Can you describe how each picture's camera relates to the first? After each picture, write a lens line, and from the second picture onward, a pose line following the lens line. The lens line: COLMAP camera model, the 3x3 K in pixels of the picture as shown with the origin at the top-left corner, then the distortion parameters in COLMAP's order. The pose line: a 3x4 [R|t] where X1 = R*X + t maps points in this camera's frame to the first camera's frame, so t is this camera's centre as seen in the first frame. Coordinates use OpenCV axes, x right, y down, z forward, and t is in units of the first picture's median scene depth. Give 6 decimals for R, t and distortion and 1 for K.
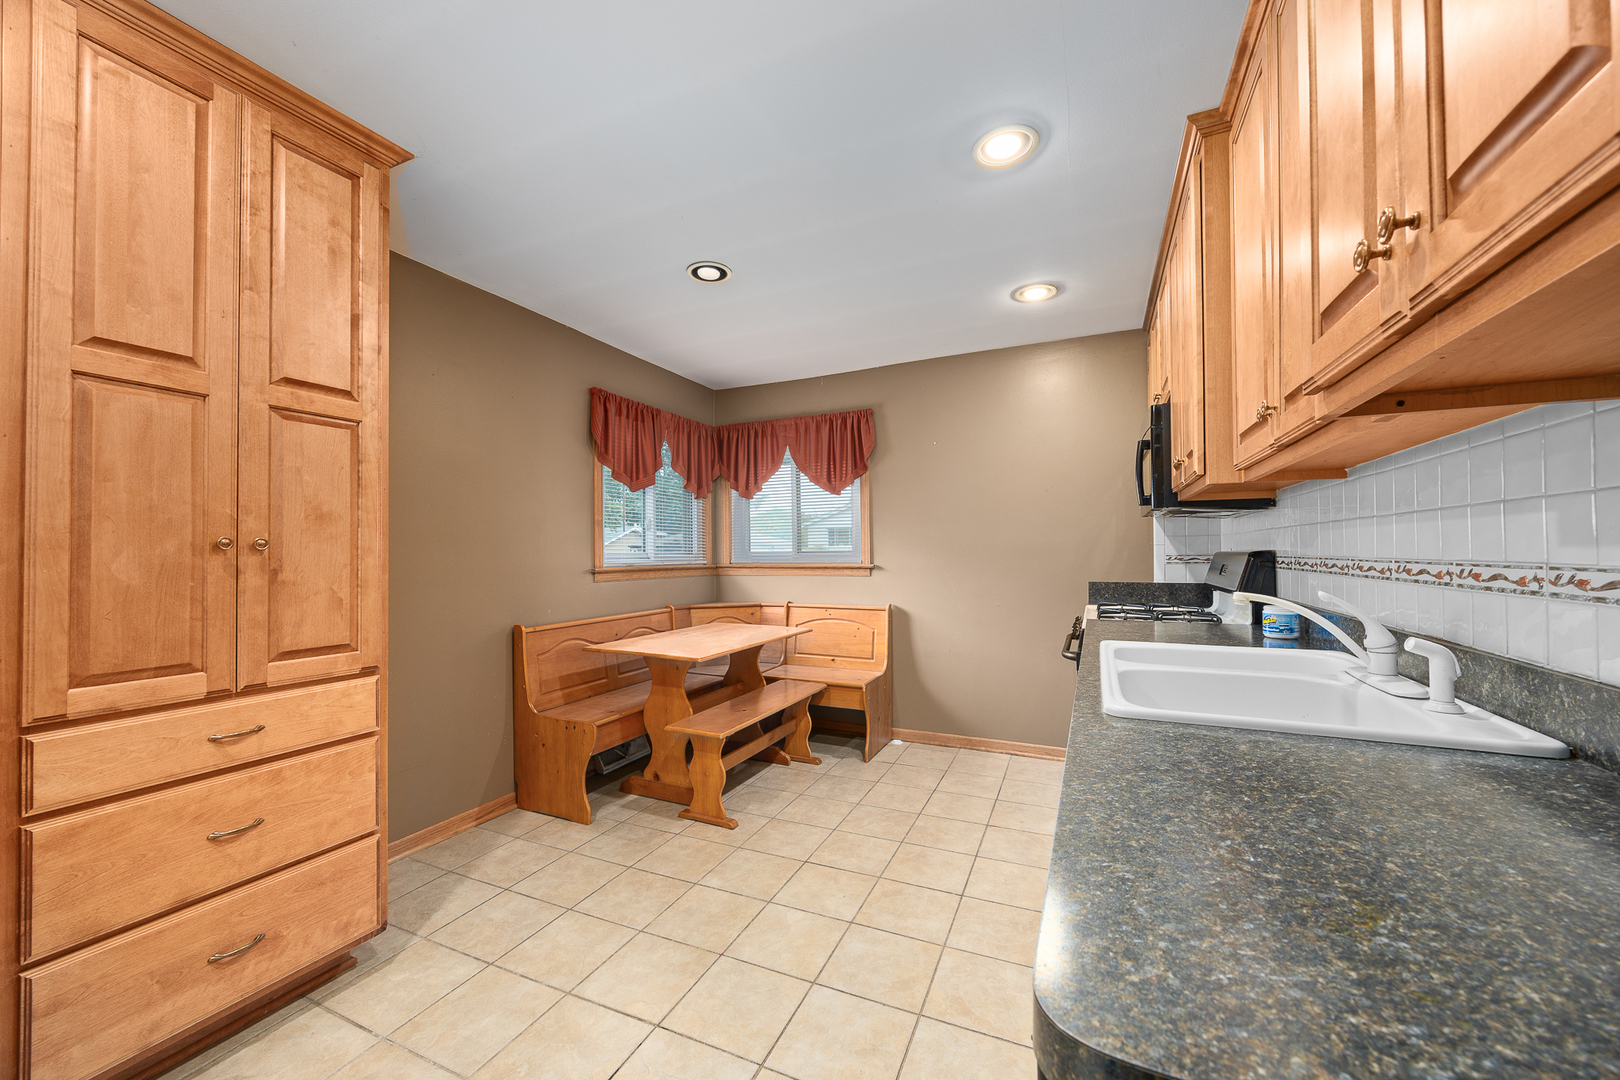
lens RADIAL K [[610.3, 0, 817.5], [0, 610.3, 544.1], [0, 0, 1]] dist [-0.001304, 0.000054]
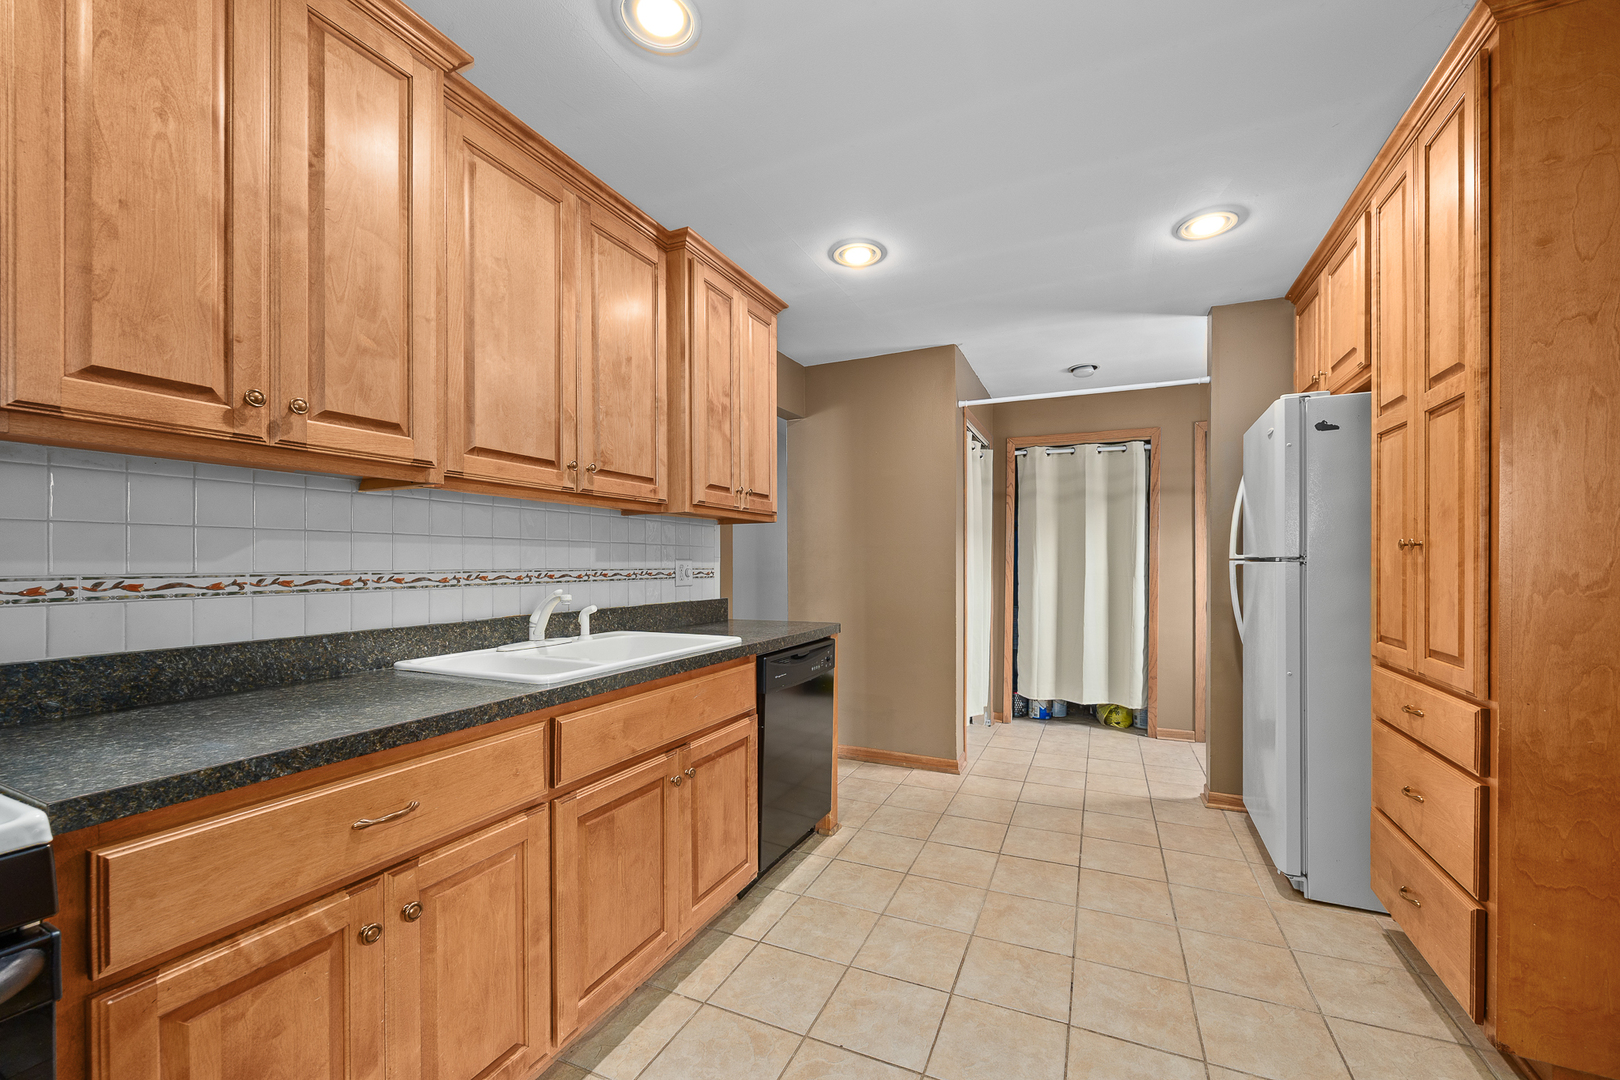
lens RADIAL K [[632.1, 0, 815.3], [0, 632.1, 564.6], [0, 0, 1]] dist [-0.001104, 0.000072]
pose [[-0.999814, 0.013150, 0.014115, 0.076589], [0.013016, 0.999870, -0.009559, 0.017495], [-0.014239, -0.009373, -0.999855, 1.169657]]
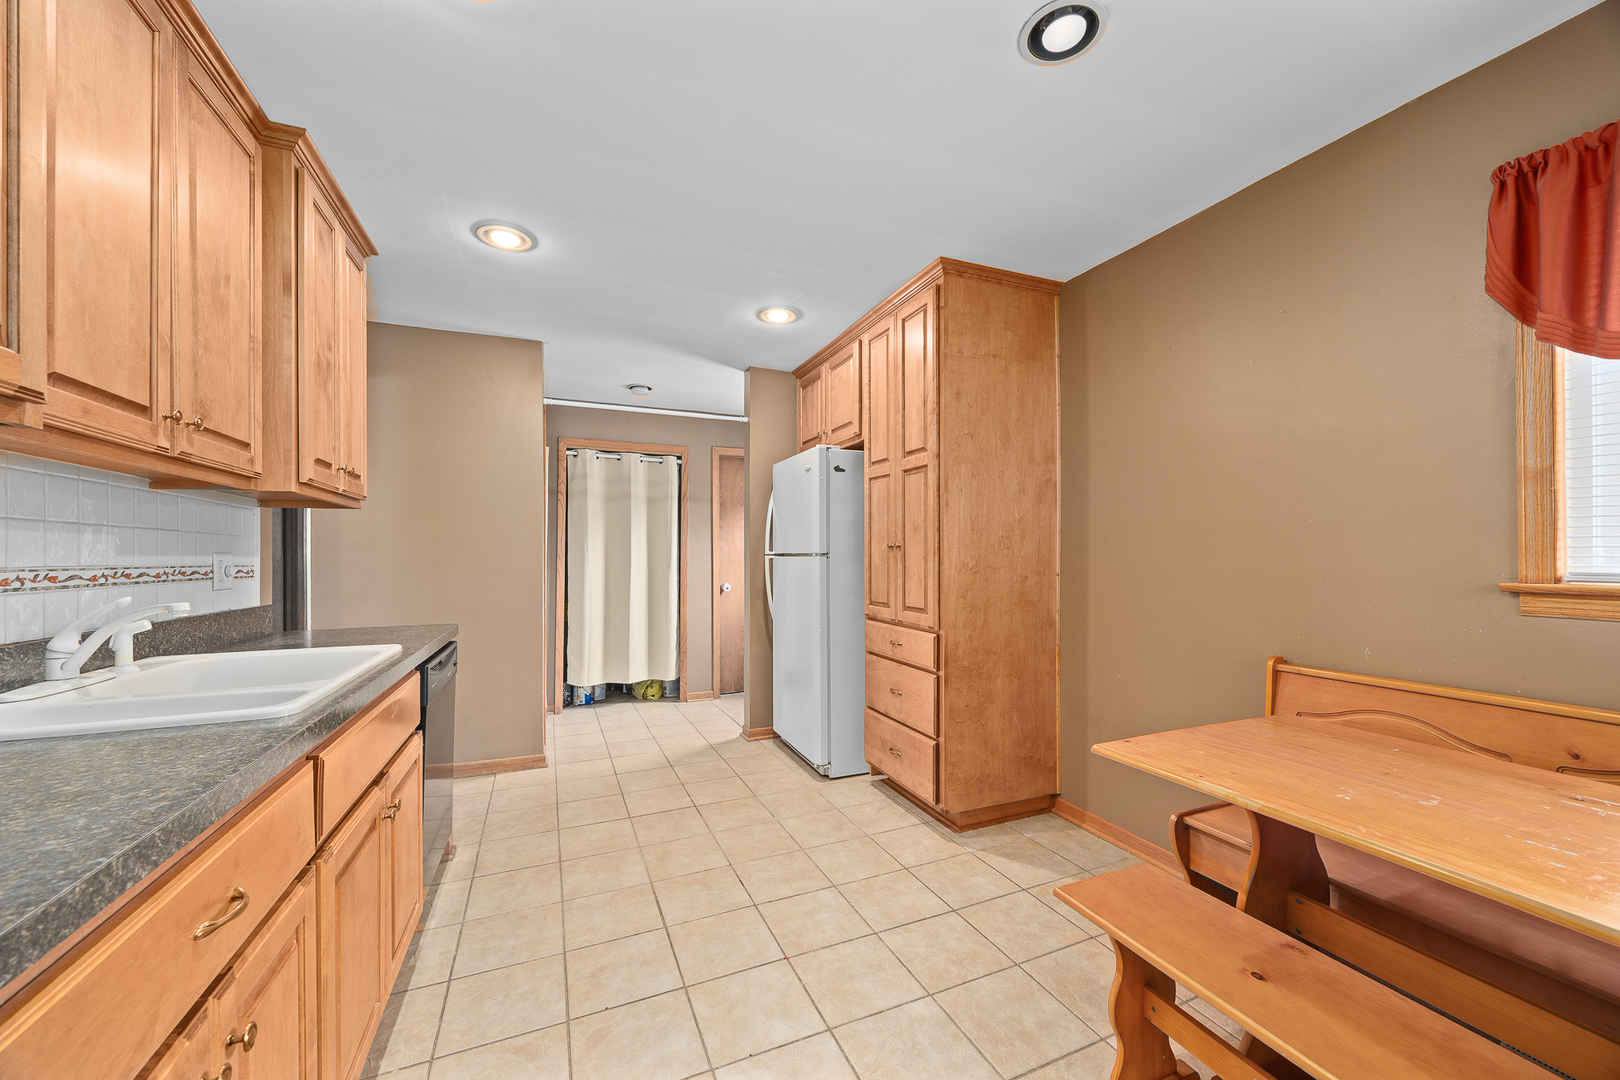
lens RADIAL K [[624.3, 0, 812.3], [0, 624.3, 554.7], [0, 0, 1]] dist [-0.001462, 0.000131]
pose [[-0.683515, 0.010572, -0.729860, 0.367010], [0.019623, 0.999800, -0.003894, 0.015019], [0.729672, -0.016984, -0.683586, 1.159417]]
